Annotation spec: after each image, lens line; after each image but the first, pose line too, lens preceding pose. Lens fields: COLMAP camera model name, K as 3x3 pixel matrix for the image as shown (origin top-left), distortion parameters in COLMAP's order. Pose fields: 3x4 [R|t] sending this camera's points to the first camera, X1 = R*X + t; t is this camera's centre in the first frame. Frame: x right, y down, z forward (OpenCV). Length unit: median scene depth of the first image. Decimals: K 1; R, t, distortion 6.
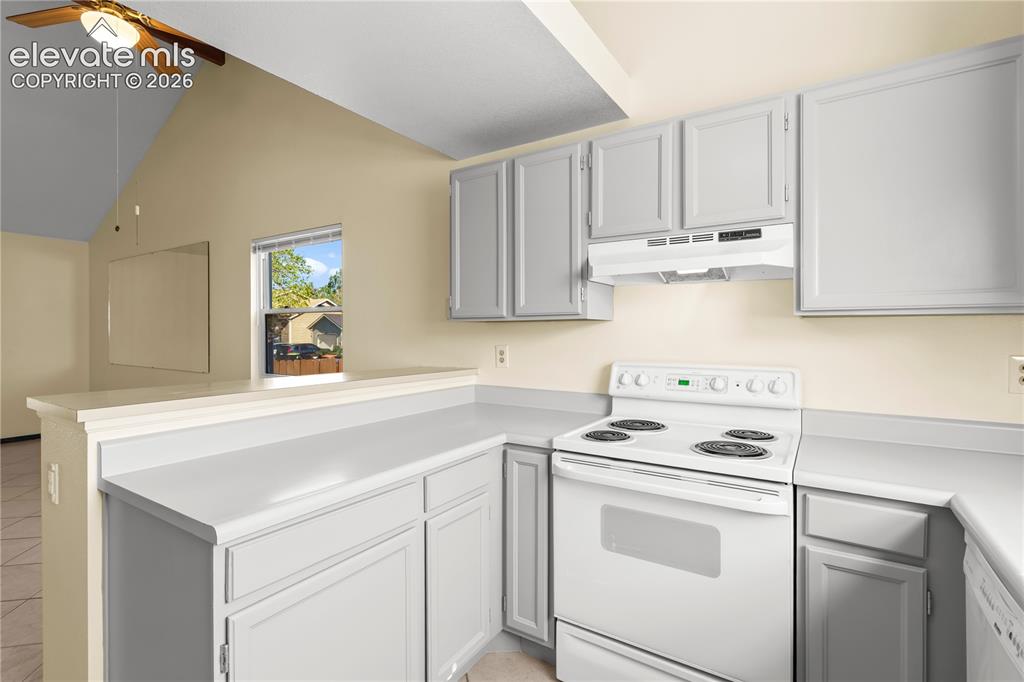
lens RADIAL K [[484.3, 0, 501.8], [0, 484.3, 334.4], [0, 0, 1]] dist [-0.002393, 0.002873]
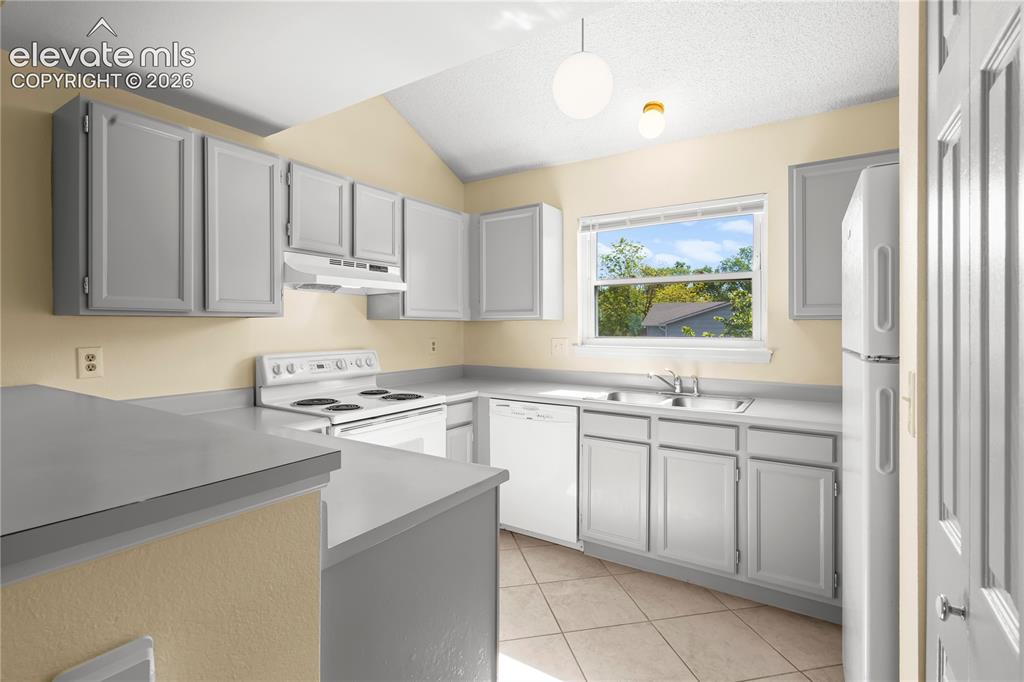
lens RADIAL K [[484.3, 0, 514.2], [0, 484.3, 331.9], [0, 0, 1]] dist [-0.002393, 0.002873]
pose [[-0.011587, -0.011812, 0.999863, -1.018706], [0.004400, 0.999920, 0.011864, -0.009346], [-0.999923, 0.004537, -0.011534, 0.509765]]
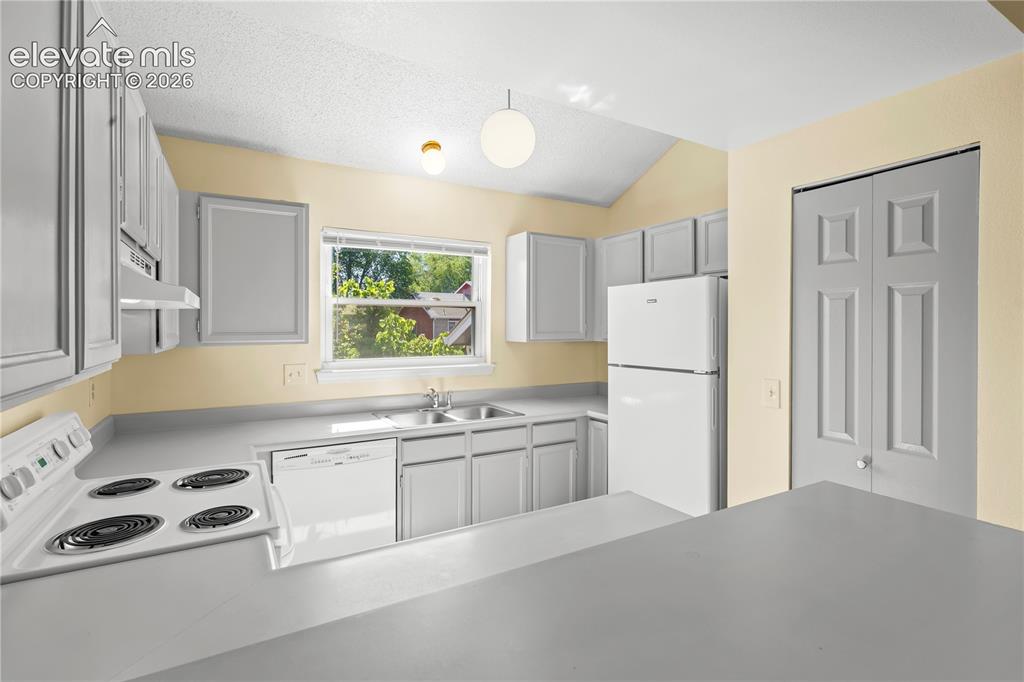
lens RADIAL K [[484.3, 0, 511.5], [0, 484.3, 331.8], [0, 0, 1]] dist [-0.002393, 0.002873]
pose [[-0.892447, -0.008707, 0.451067, -0.496657], [-0.001293, 0.999859, 0.016741, -0.091516], [-0.451150, 0.014357, -0.892333, 1.374499]]
